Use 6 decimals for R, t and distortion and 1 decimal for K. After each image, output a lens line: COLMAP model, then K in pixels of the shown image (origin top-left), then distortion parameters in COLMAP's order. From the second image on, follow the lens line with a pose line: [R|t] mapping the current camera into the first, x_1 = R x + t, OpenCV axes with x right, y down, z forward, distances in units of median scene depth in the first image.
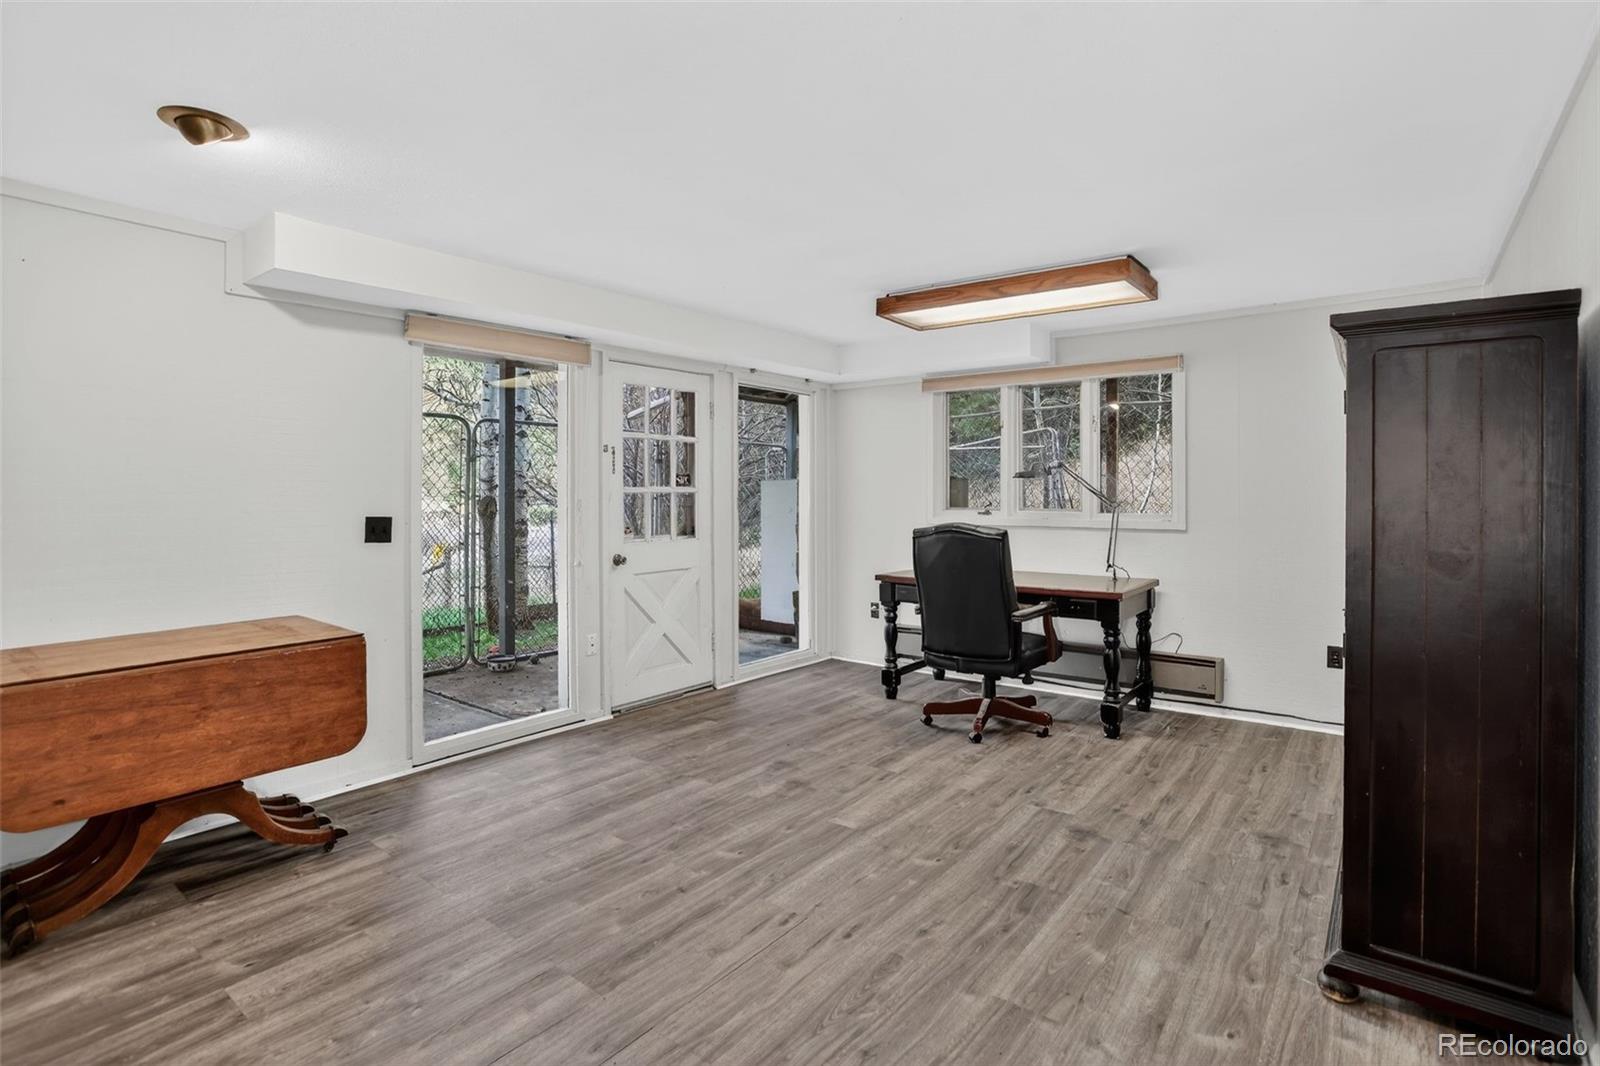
lens RADIAL K [[772.1, 0, 795.9], [0, 772.1, 512.6], [0, 0, 1]] dist [-0.063673, 0.026307]
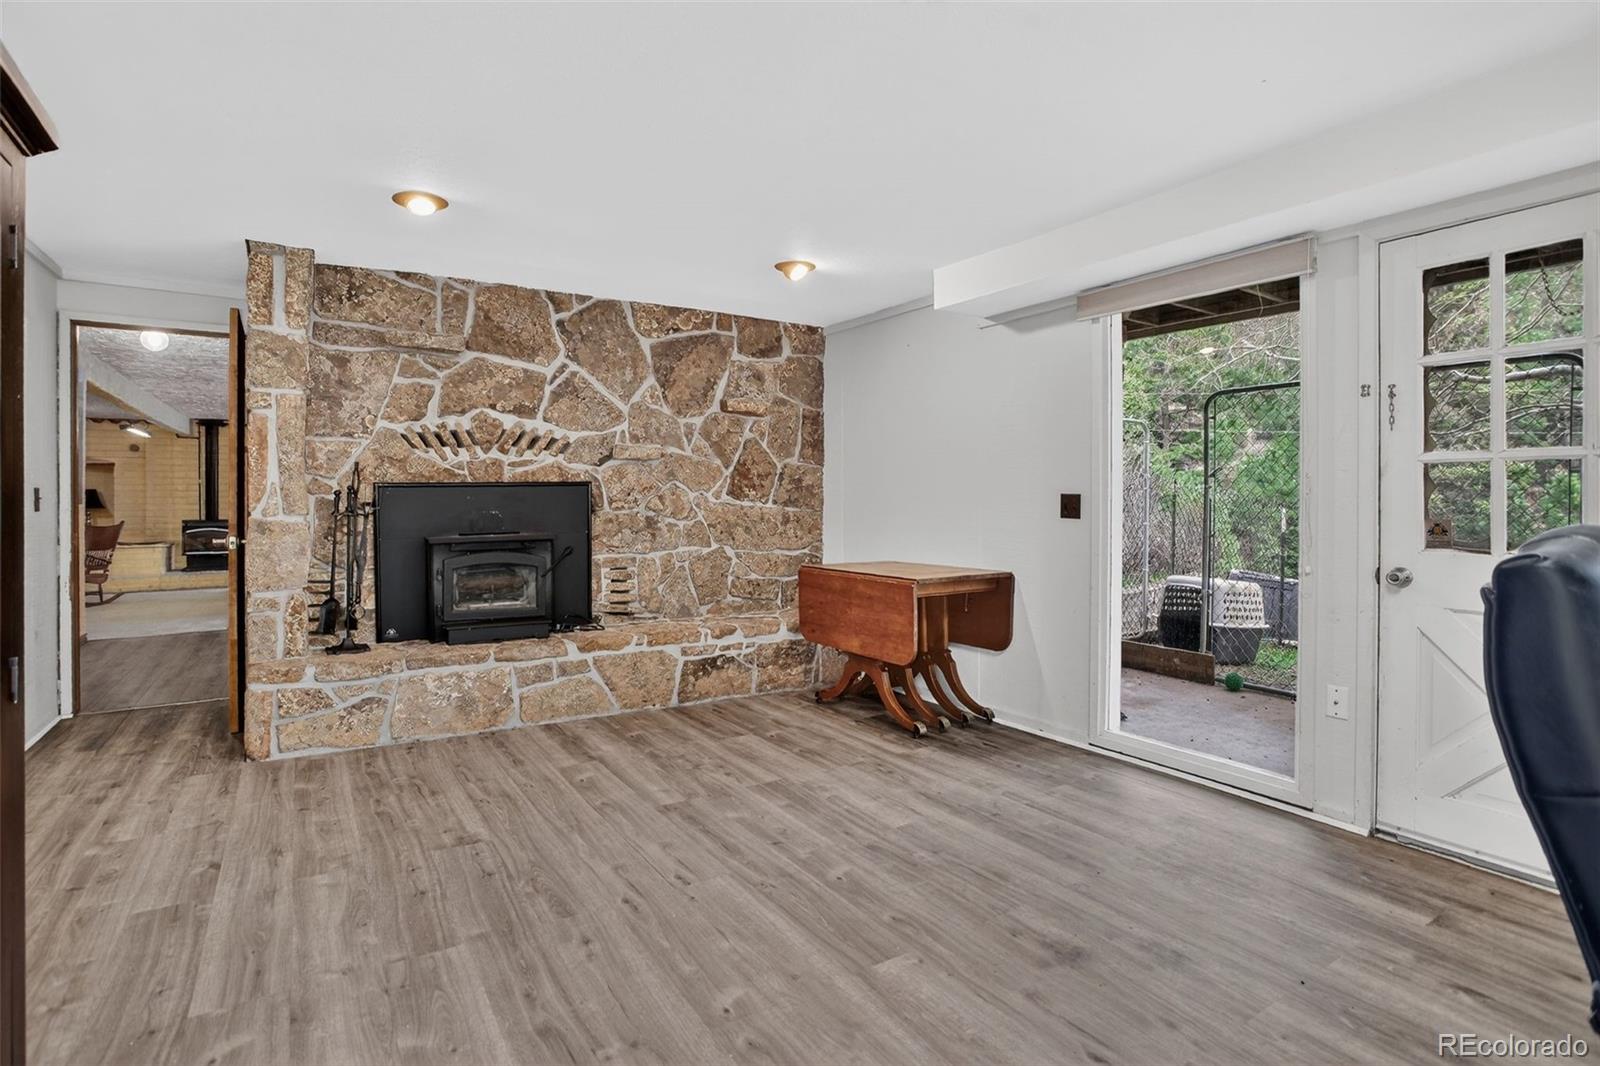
lens RADIAL K [[772.1, 0, 795.9], [0, 772.1, 512.6], [0, 0, 1]] dist [-0.063673, 0.026307]
pose [[-0.317250, 0.015362, -0.948217, 0.874755], [-0.024762, 0.999394, 0.024476, 0.014902], [0.948019, 0.031245, -0.316677, 1.410883]]
